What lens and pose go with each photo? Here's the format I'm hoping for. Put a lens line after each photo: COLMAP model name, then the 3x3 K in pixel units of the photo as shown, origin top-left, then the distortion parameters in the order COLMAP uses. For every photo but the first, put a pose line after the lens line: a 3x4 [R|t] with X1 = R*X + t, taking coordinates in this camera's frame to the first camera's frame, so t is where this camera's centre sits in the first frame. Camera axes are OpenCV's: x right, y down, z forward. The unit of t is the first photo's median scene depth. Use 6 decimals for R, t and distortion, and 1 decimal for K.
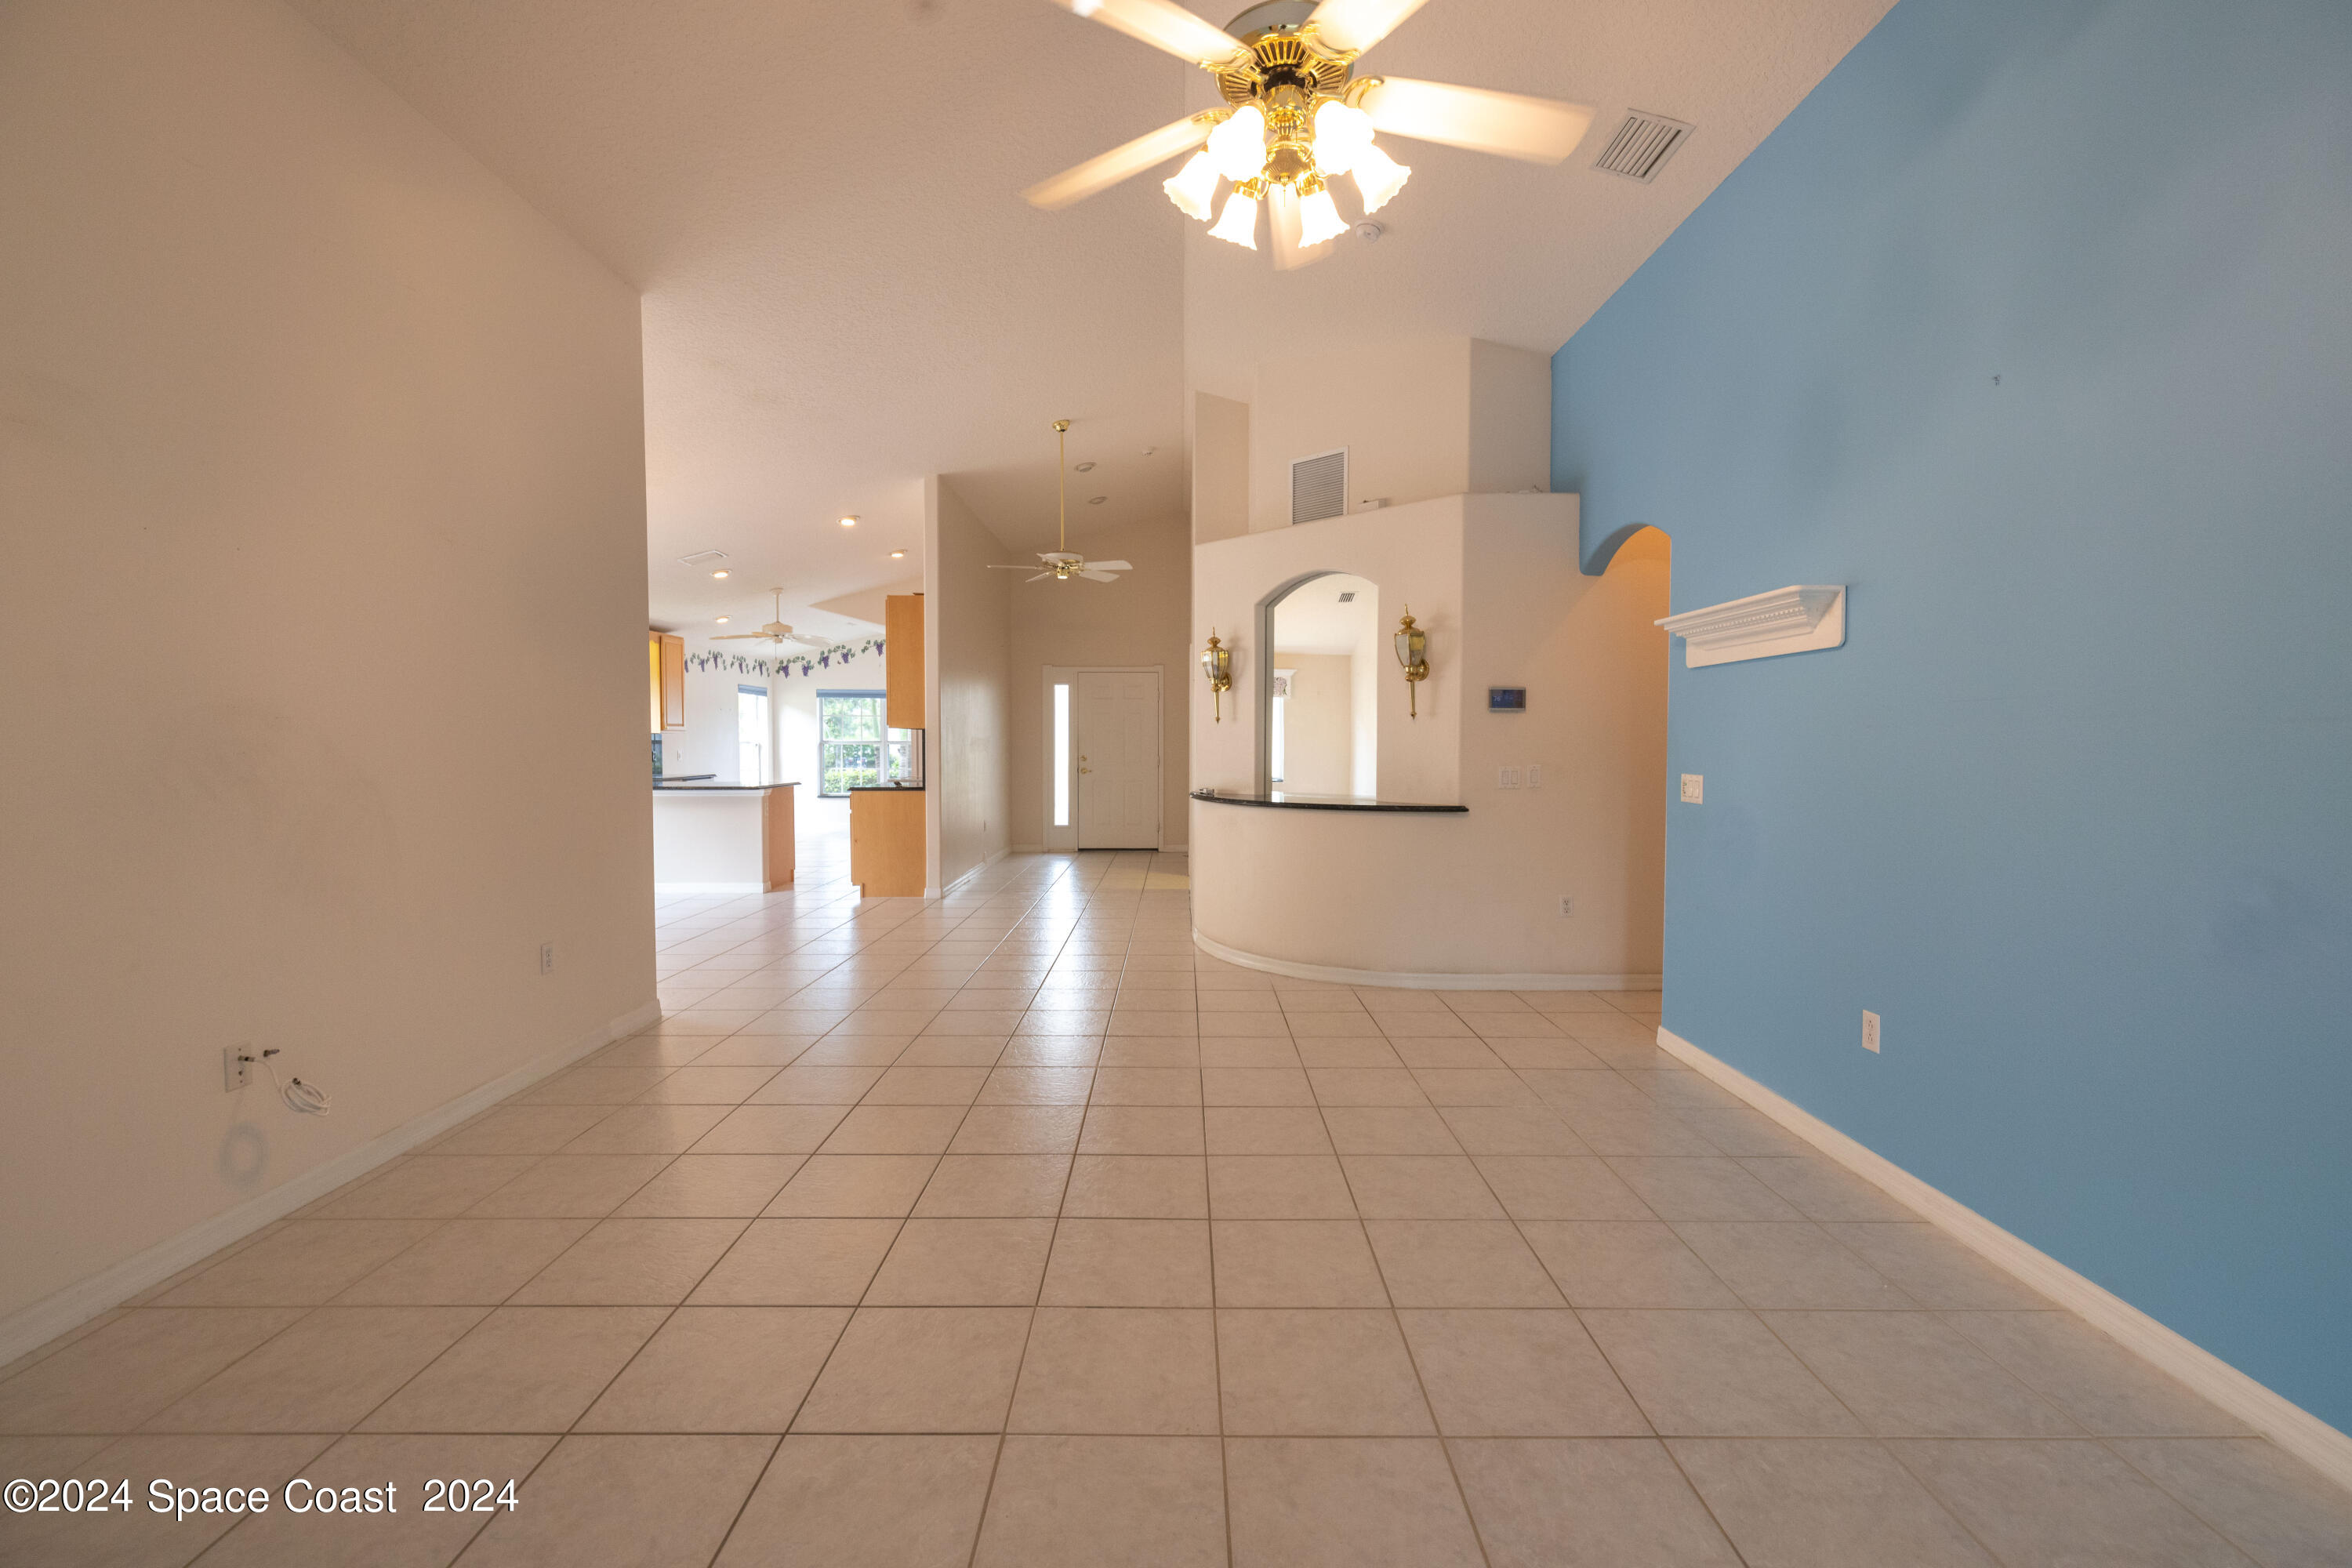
lens RADIAL K [[983.3, 0, 1180.9], [0, 983.3, 772.8], [0, 0, 1]] dist [0.003189, 0.000276]
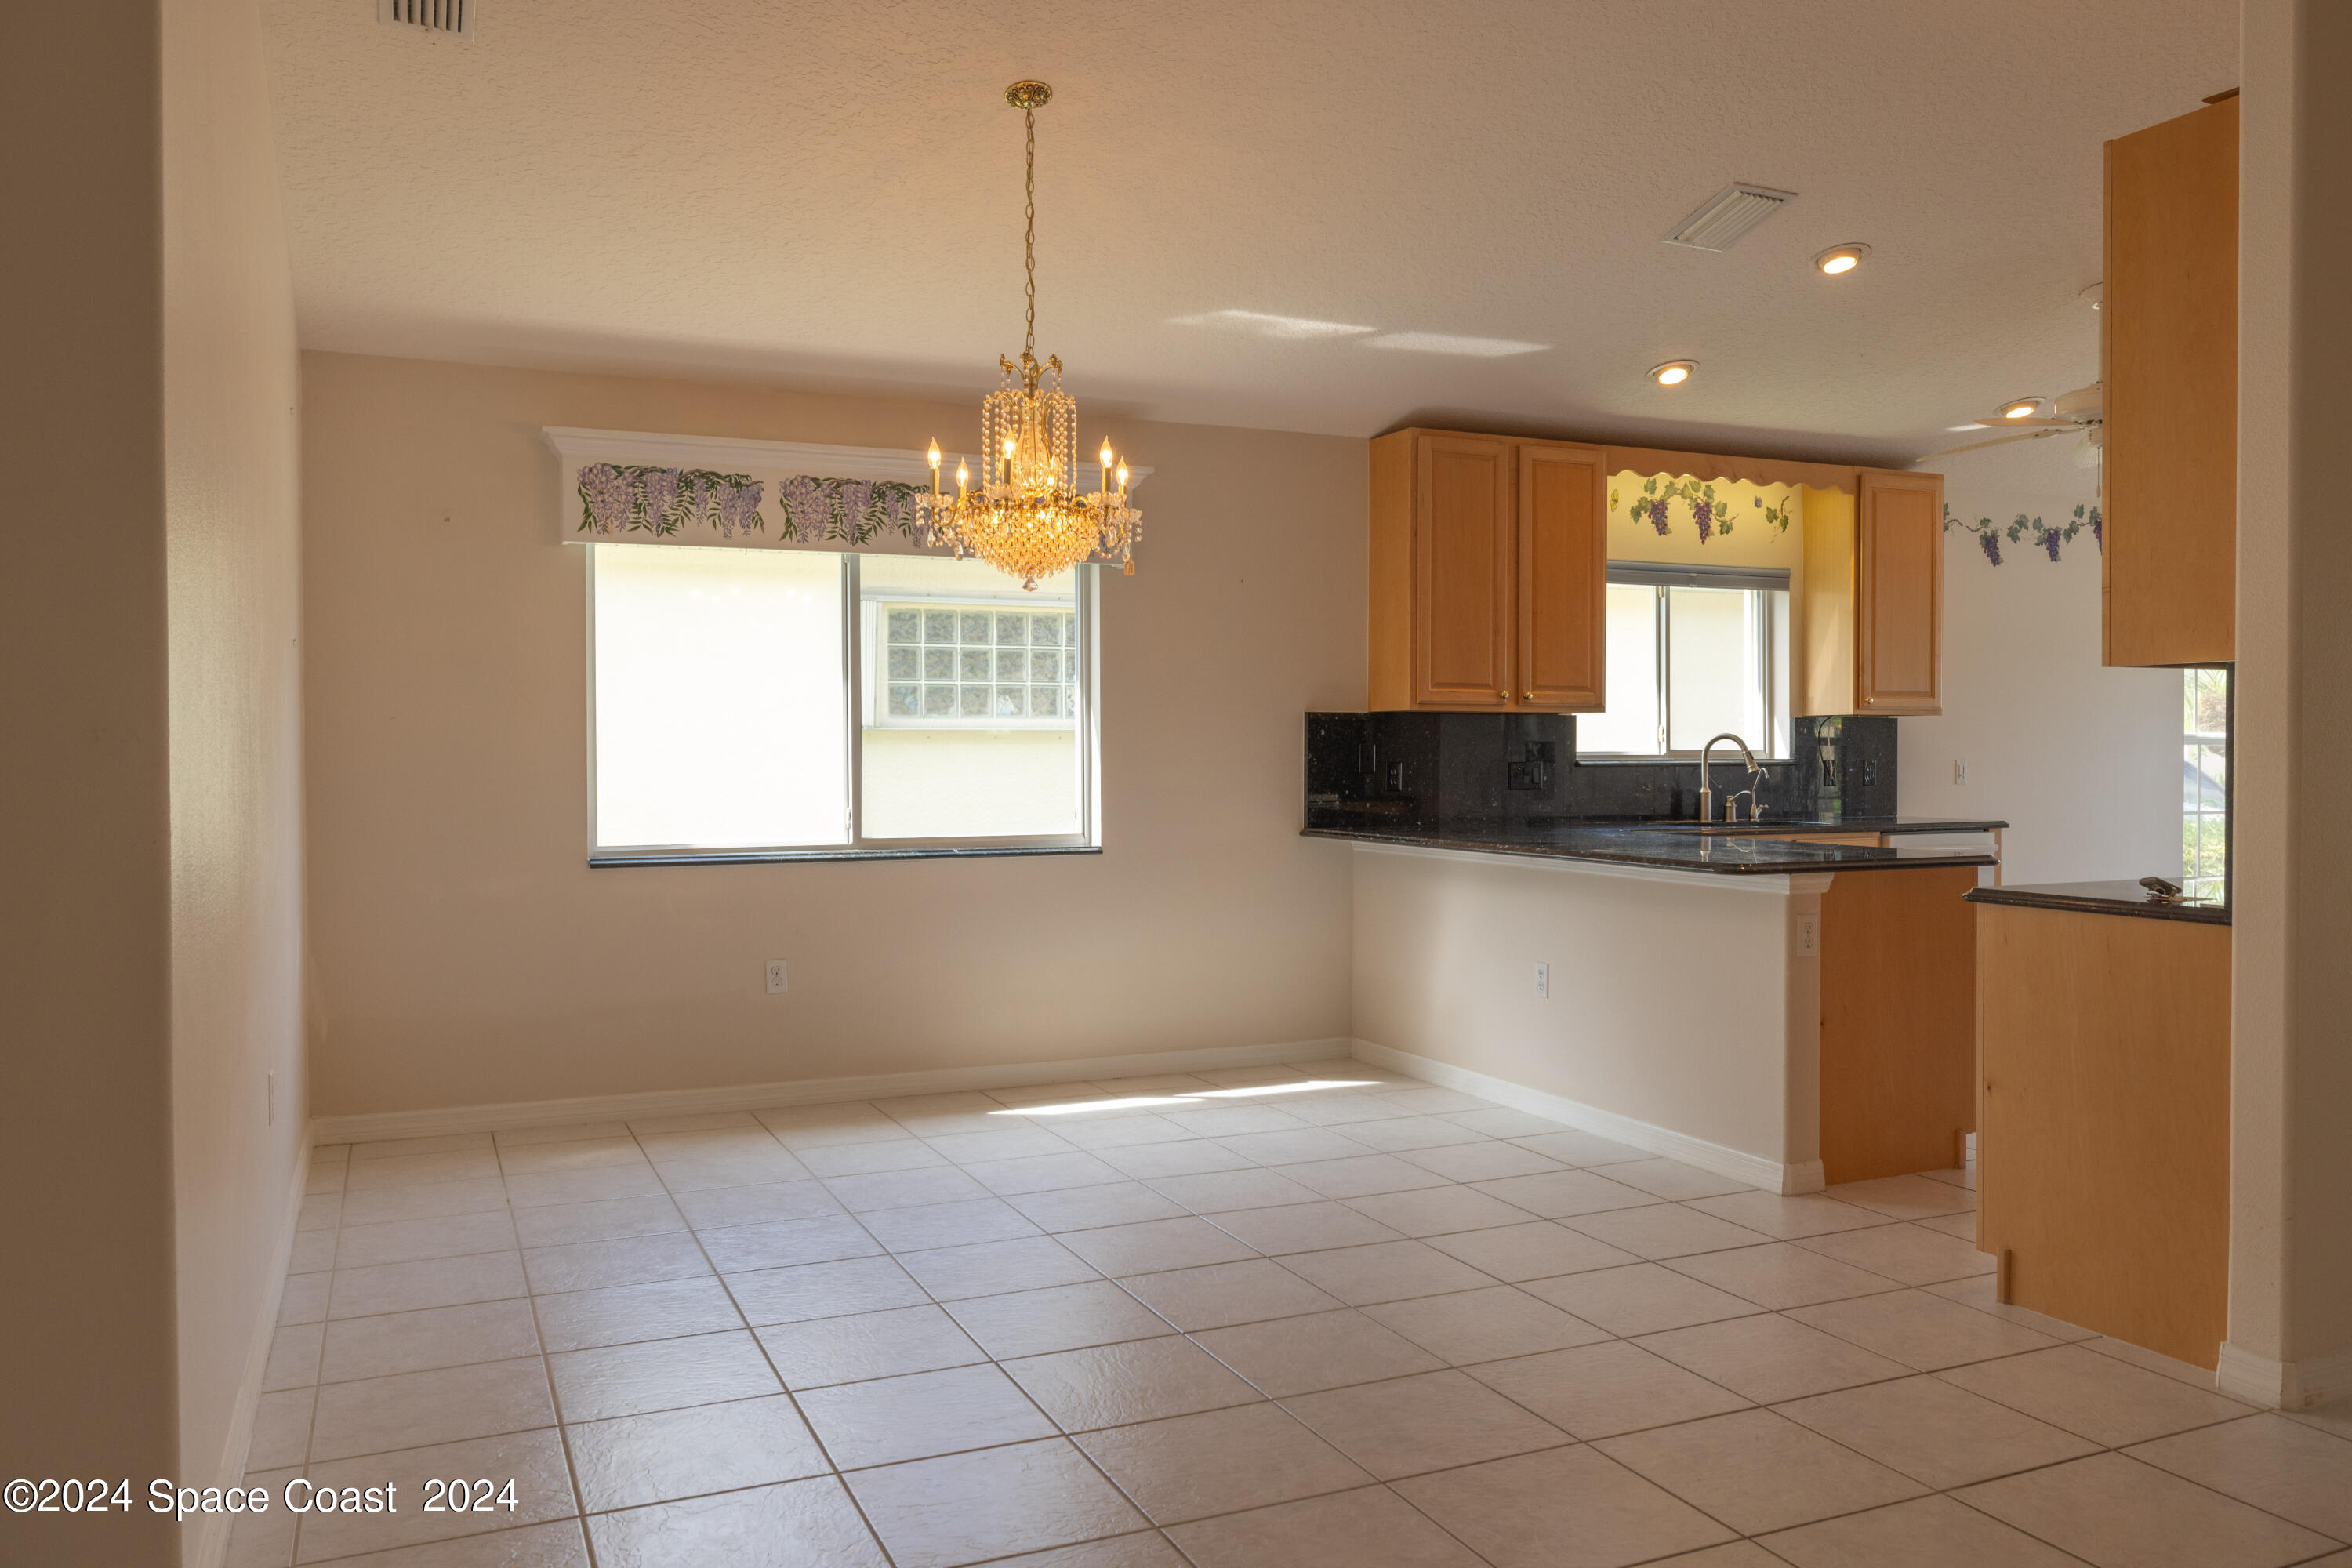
lens RADIAL K [[1730.5, 0, 1176.0], [0, 1730.5, 784.0], [0, 0, 1]] dist [-0.004714, -0.000816]
pose [[0.406857, 0.021131, -0.913247, 0.007850], [-0.030647, 0.999485, 0.009473, -0.007466], [0.912978, 0.024134, 0.407295, 0.347036]]
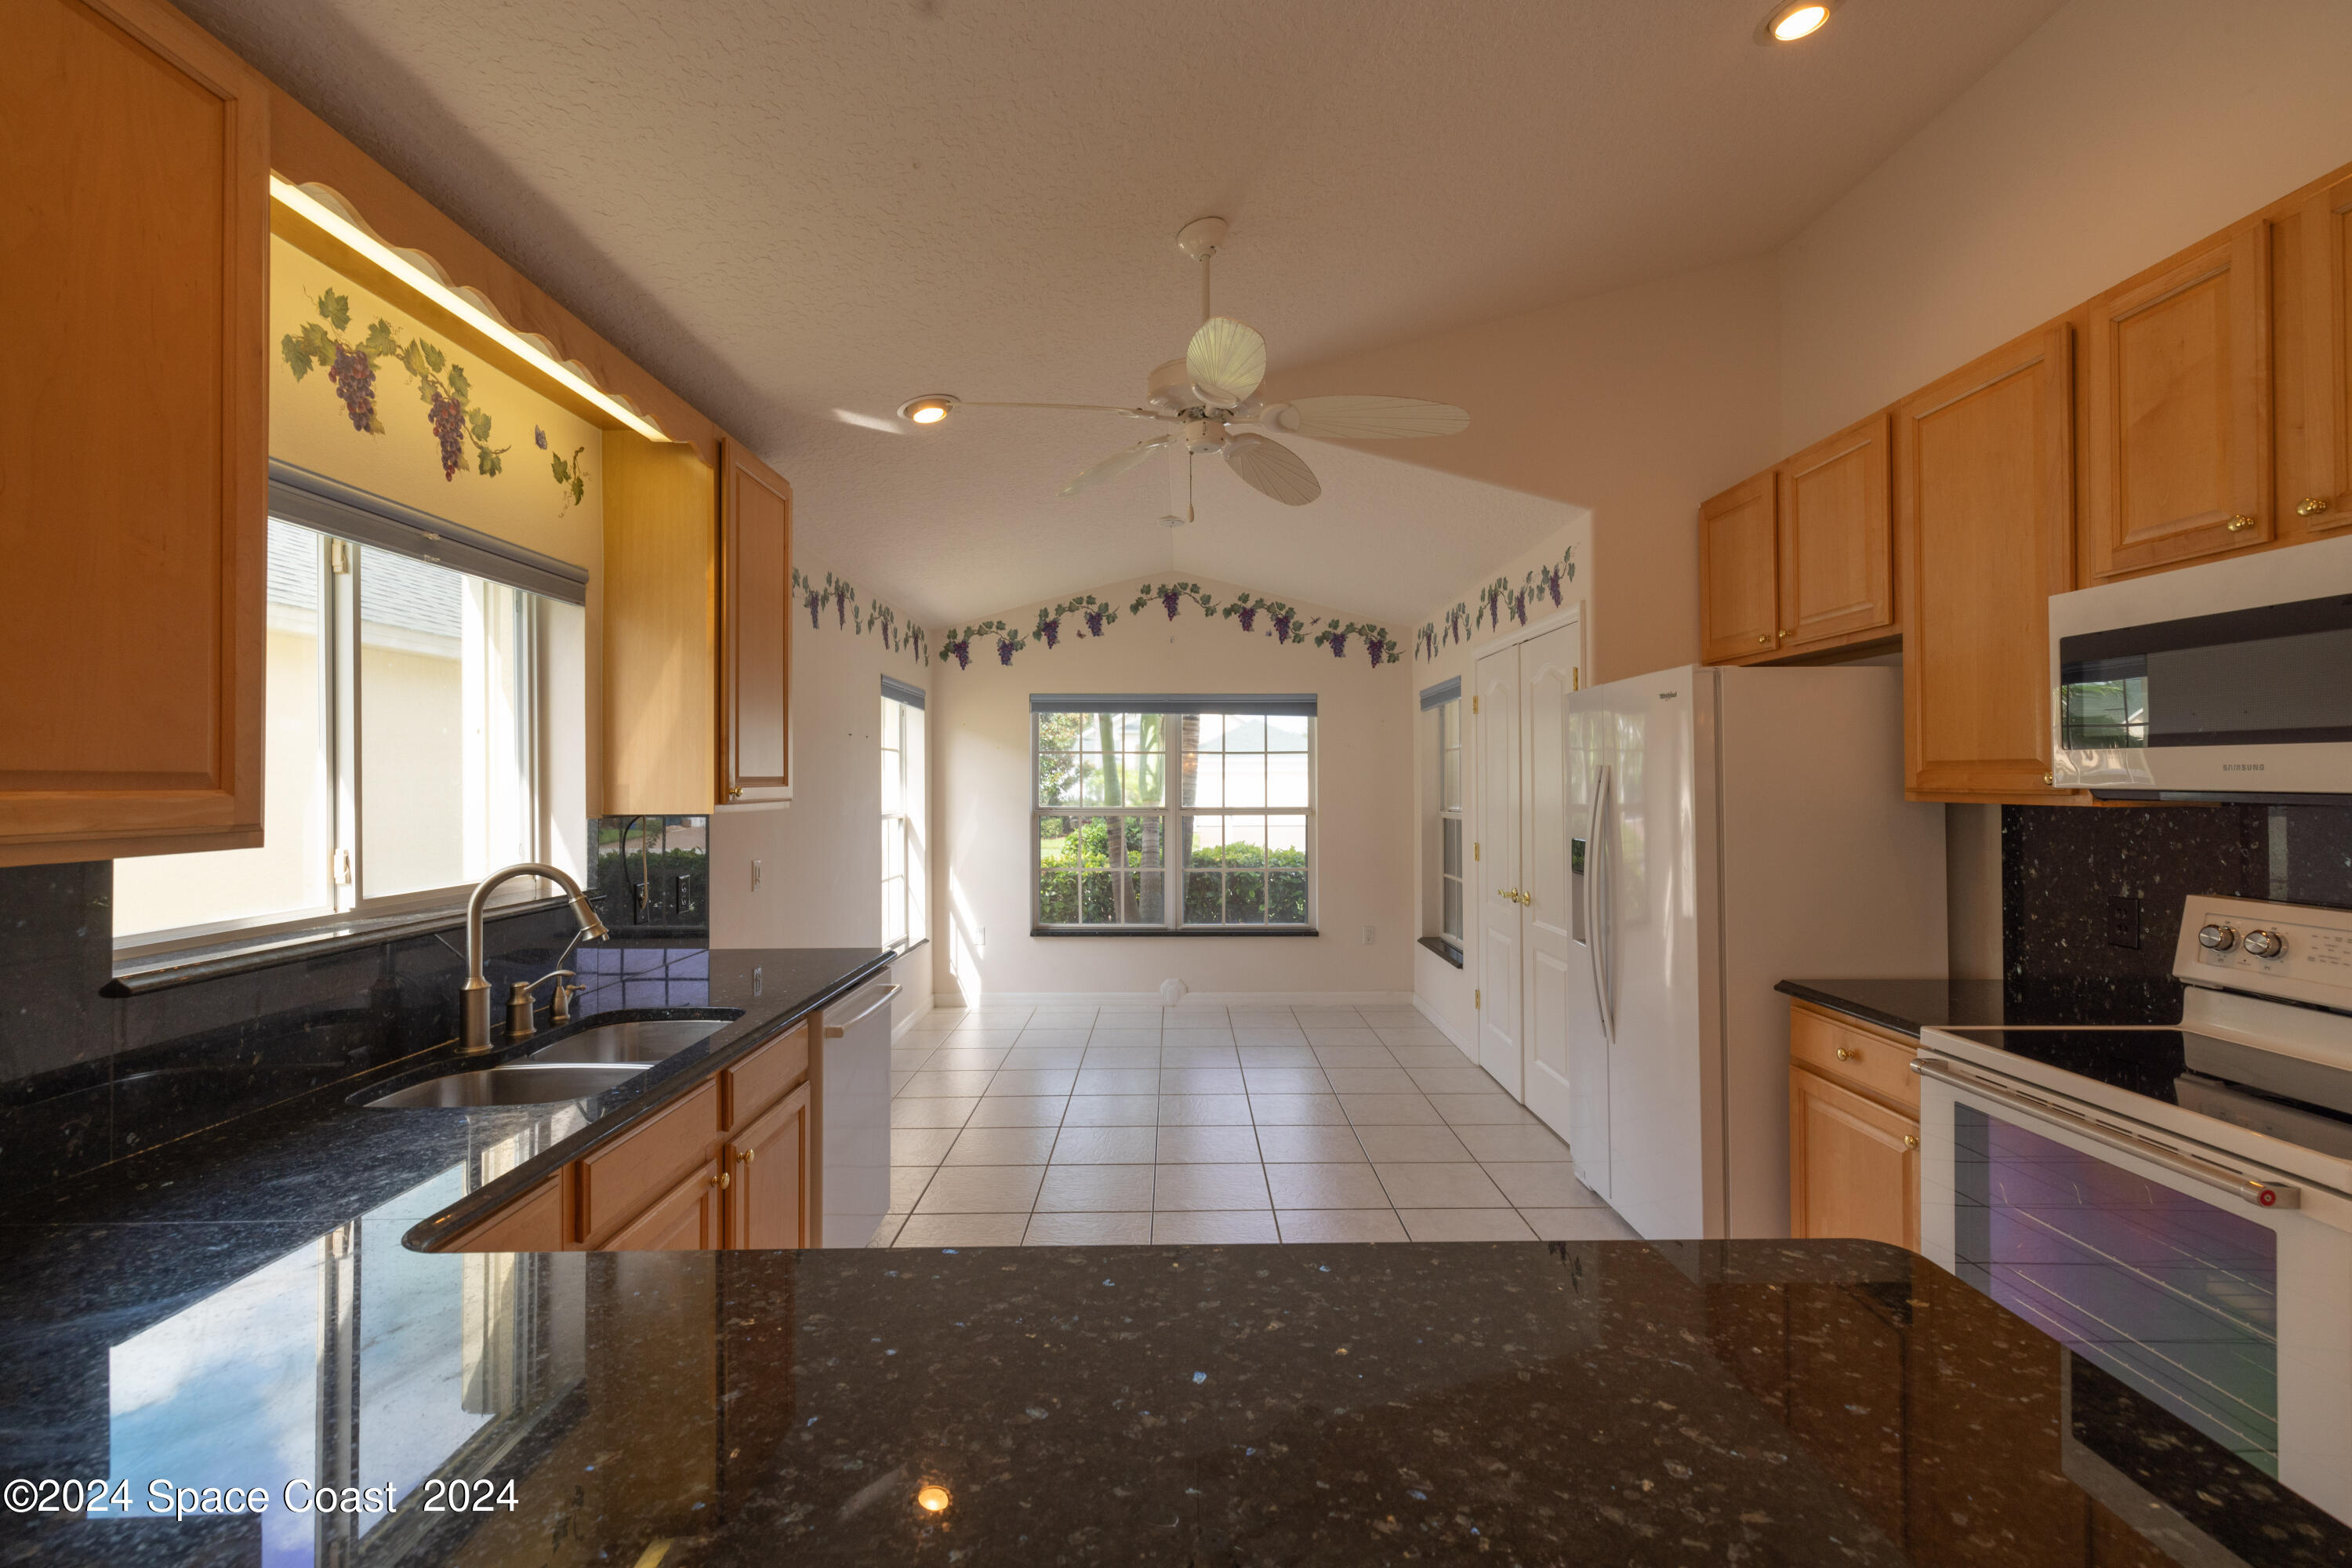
lens RADIAL K [[983.3, 0, 1180.9], [0, 983.3, 772.8], [0, 0, 1]] dist [0.003189, 0.000276]
pose [[0.999979, -0.003217, 0.005706, -0.312039], [0.003456, 0.999095, -0.042399, -0.030456], [-0.005564, 0.042418, 0.999084, 0.567268]]
